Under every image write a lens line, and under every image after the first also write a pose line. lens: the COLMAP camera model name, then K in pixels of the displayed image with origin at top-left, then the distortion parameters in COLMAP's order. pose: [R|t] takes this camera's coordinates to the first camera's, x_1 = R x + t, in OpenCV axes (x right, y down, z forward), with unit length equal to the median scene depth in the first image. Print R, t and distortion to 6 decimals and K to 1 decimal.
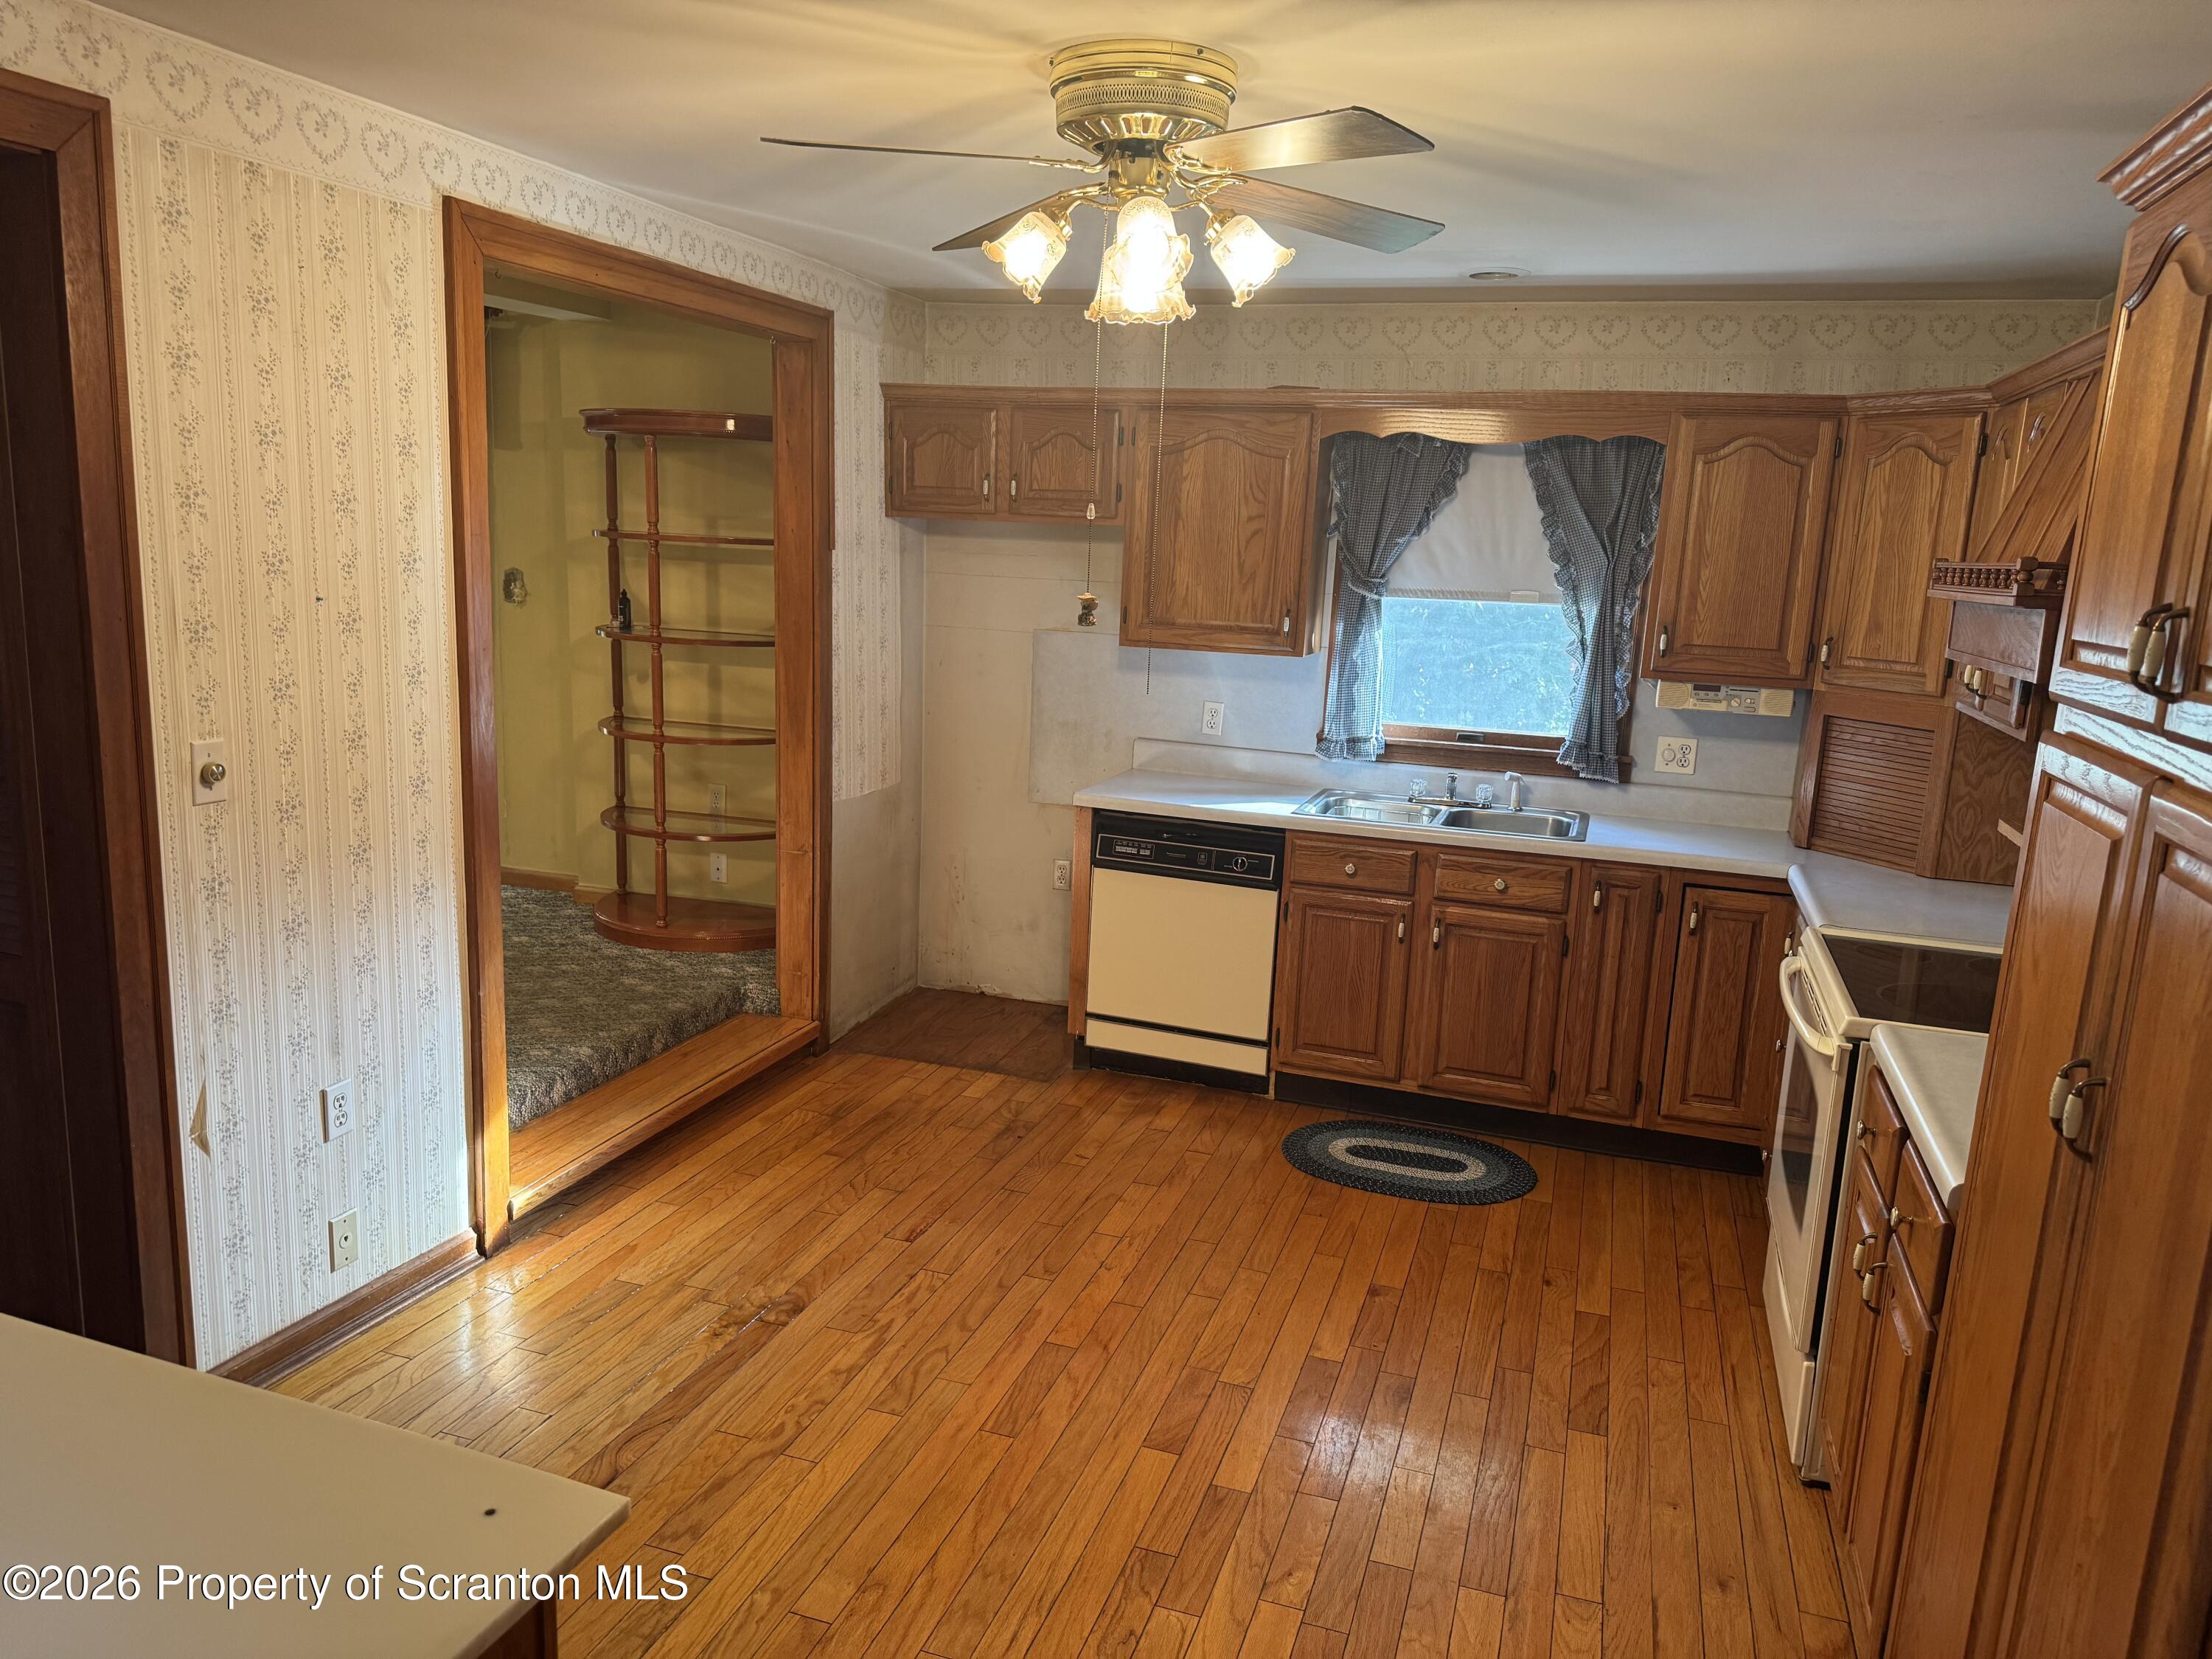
lens RADIAL K [[1556.9, 0, 1085.4], [0, 1556.9, 817.7], [0, 0, 1]] dist [0.042795, -0.050587]
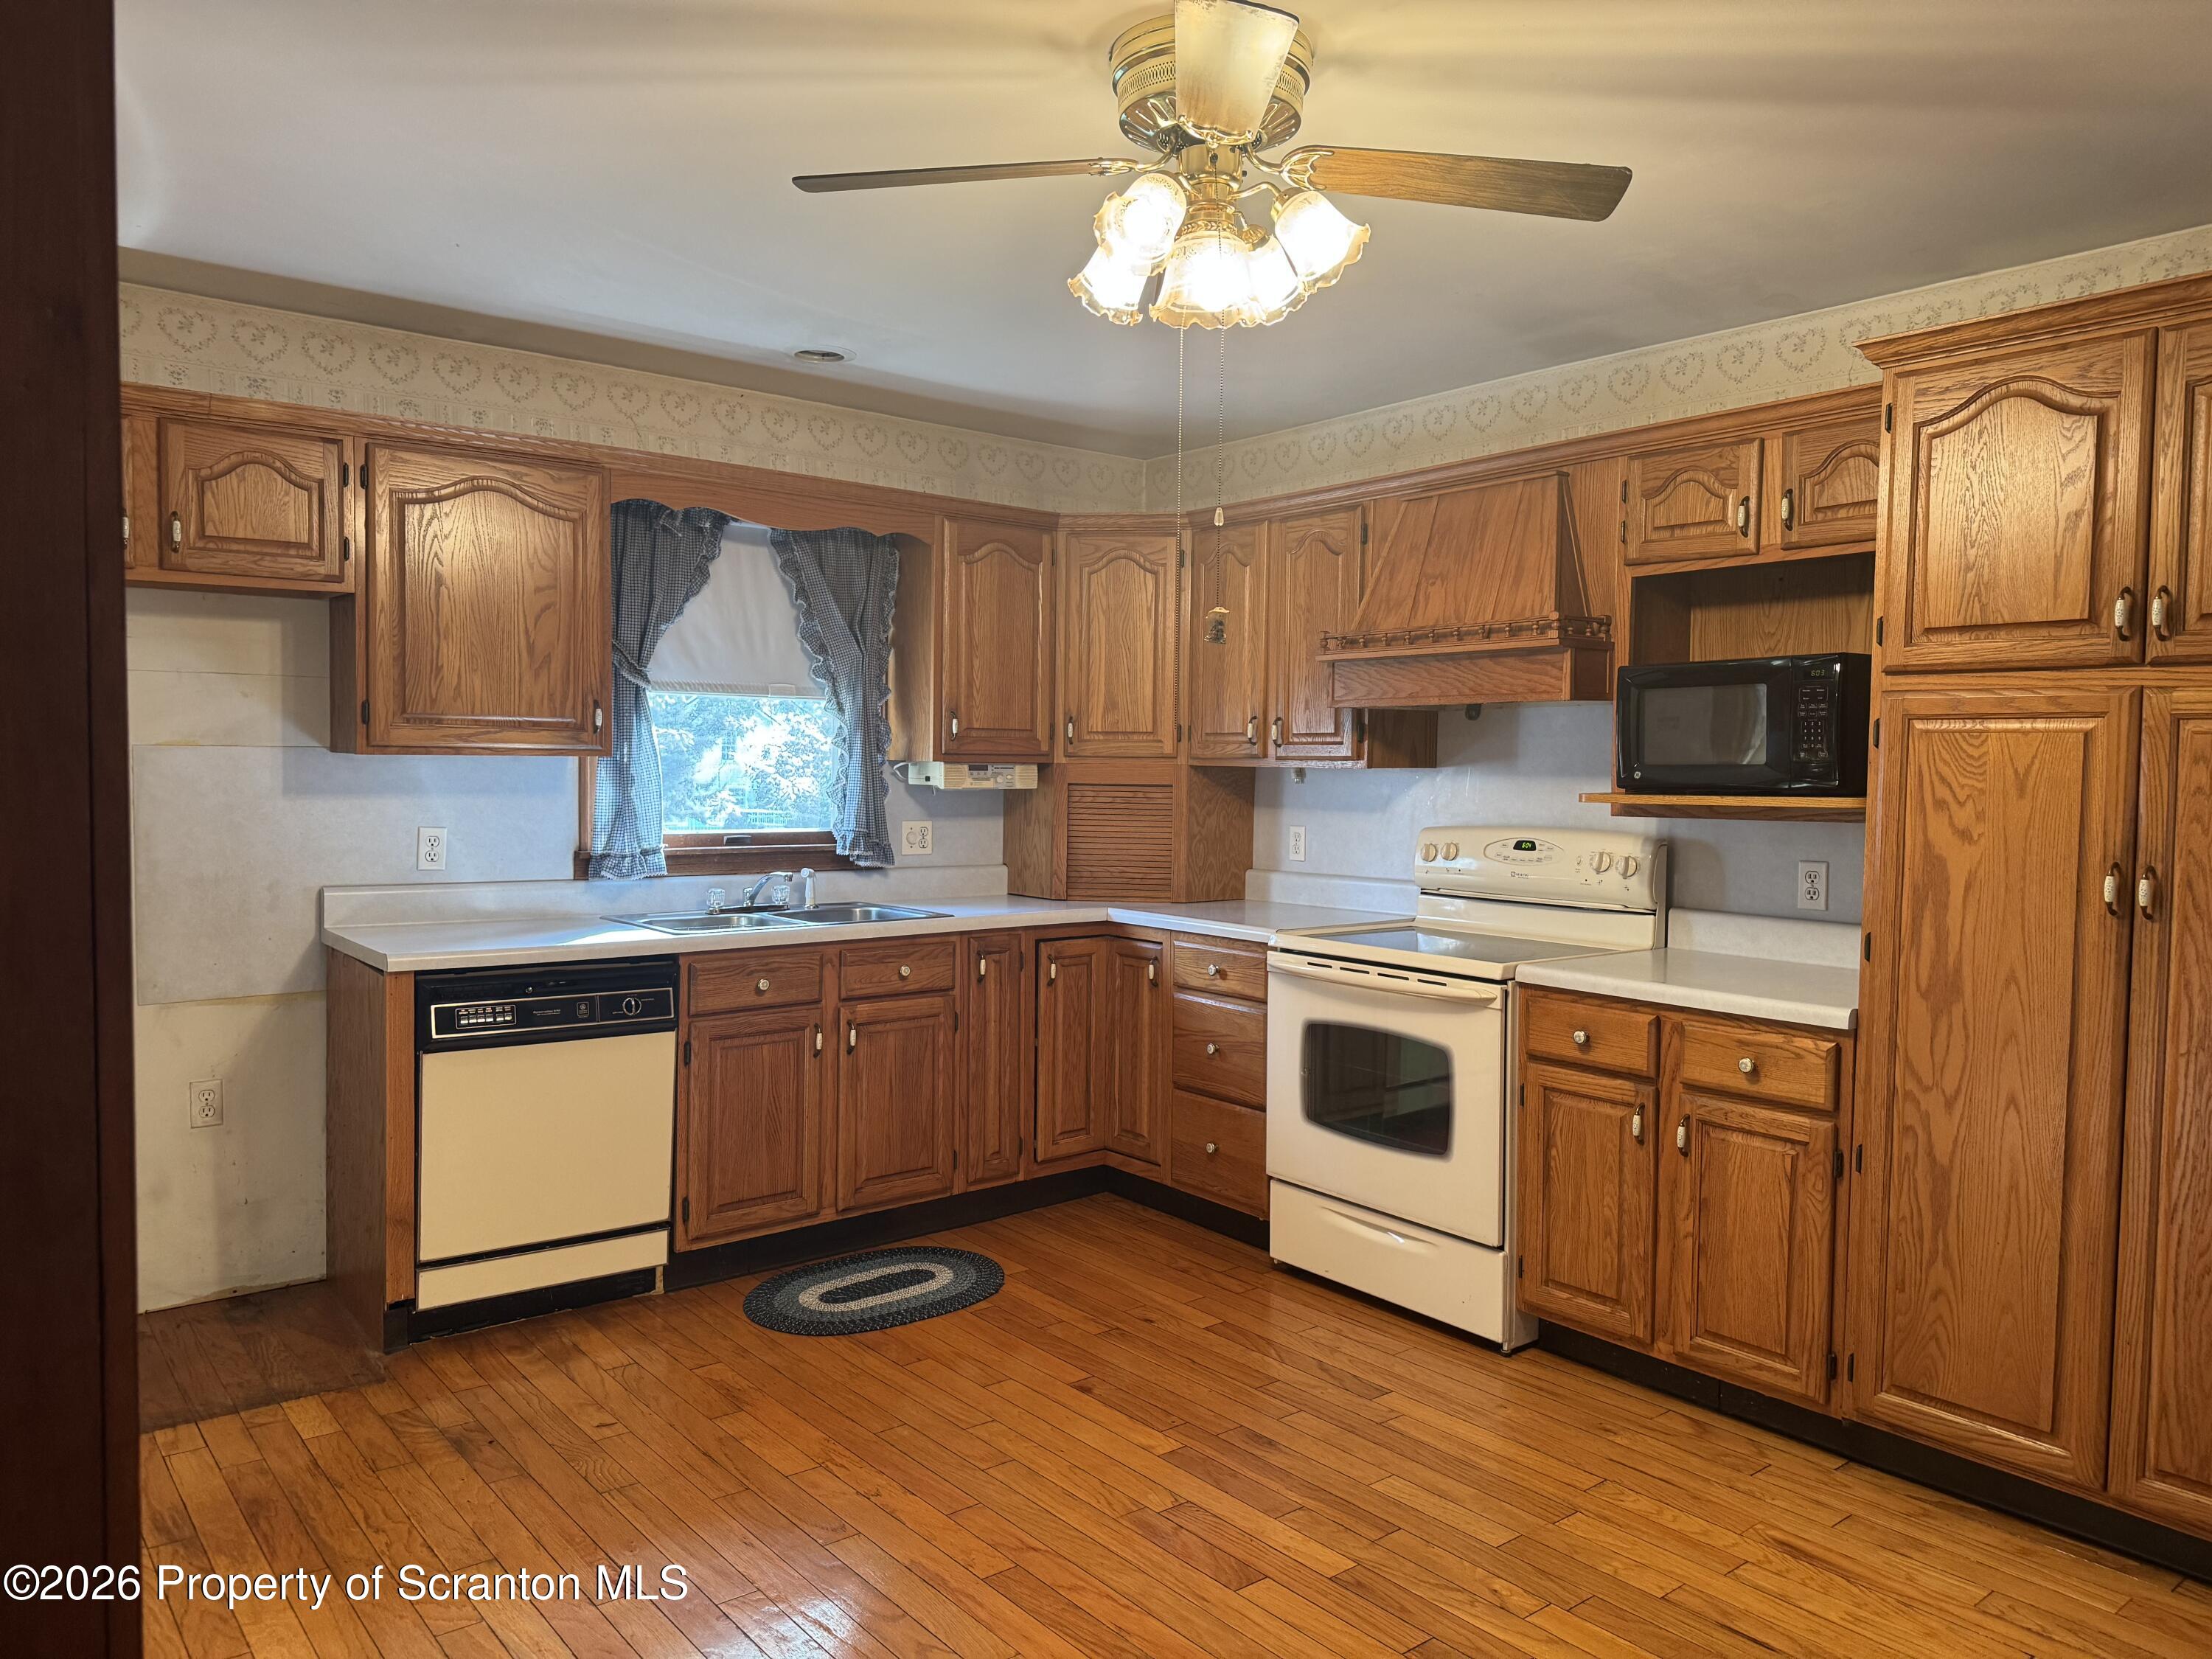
lens RADIAL K [[1556.9, 0, 1117.4], [0, 1556.9, 813.1], [0, 0, 1]] dist [0.042795, -0.050587]
pose [[0.509188, -0.061008, 0.858490, -0.462483], [0.160436, 0.986729, -0.025036, -0.008471], [-0.845569, 0.150481, 0.512219, 0.352411]]
